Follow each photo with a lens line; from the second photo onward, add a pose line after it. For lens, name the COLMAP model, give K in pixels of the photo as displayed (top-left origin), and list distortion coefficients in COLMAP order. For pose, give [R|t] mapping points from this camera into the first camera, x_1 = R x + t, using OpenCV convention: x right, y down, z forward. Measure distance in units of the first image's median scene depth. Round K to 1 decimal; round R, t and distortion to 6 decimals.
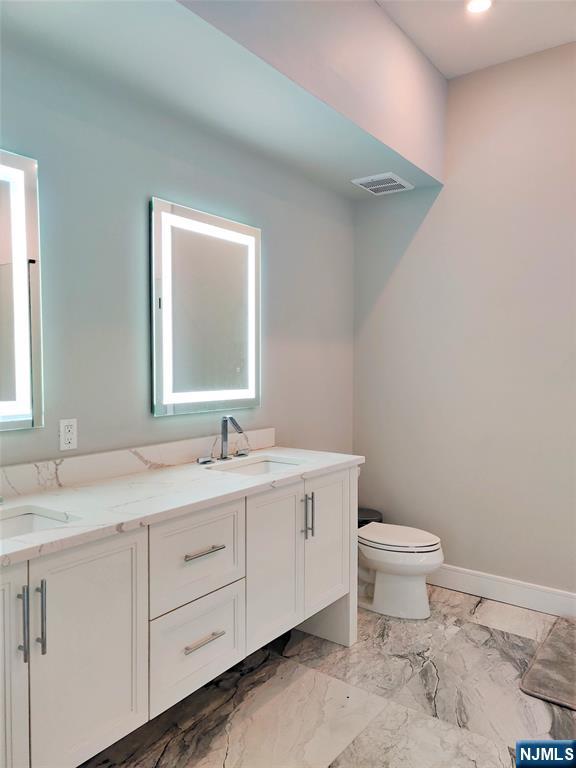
lens RADIAL K [[575.1, 0, 285.6], [0, 575.1, 386.2], [0, 0, 1]] dist [0.043898, -0.032270]
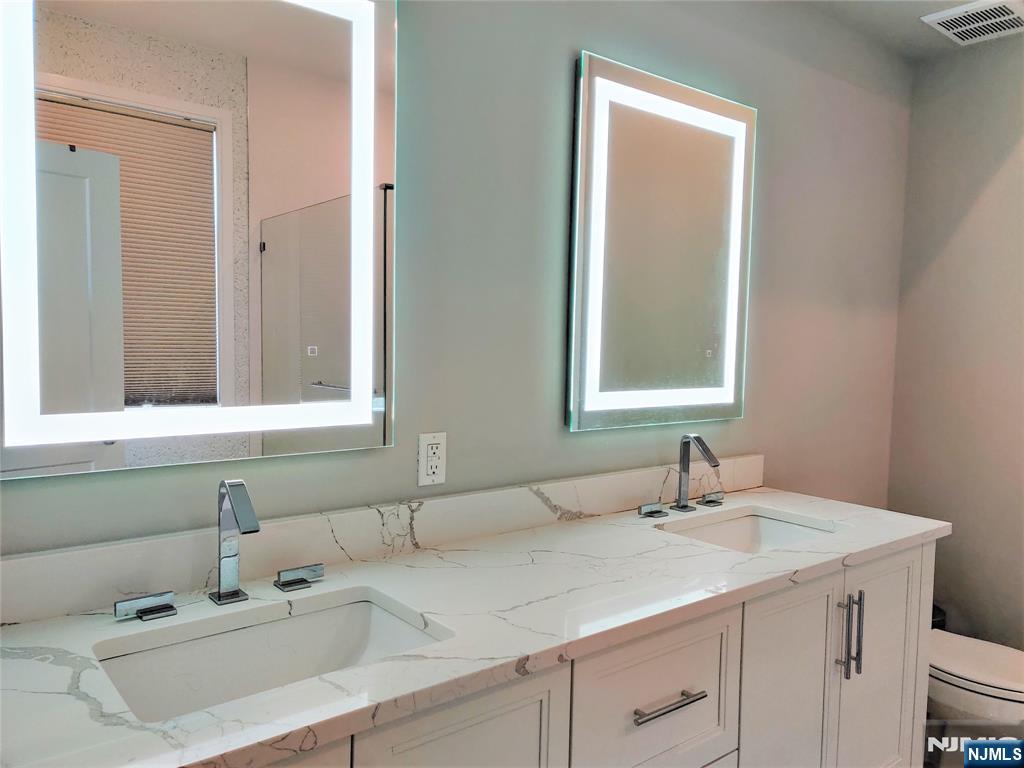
lens RADIAL K [[766.7, 0, 516.8], [0, 766.7, 384.4], [0, 0, 1]] dist [0.043898, -0.032270]
pose [[0.968252, 0.035370, -0.247463, -0.090381], [-0.030087, 0.999232, 0.025101, -0.013827], [0.248161, -0.016859, 0.968572, 0.236760]]
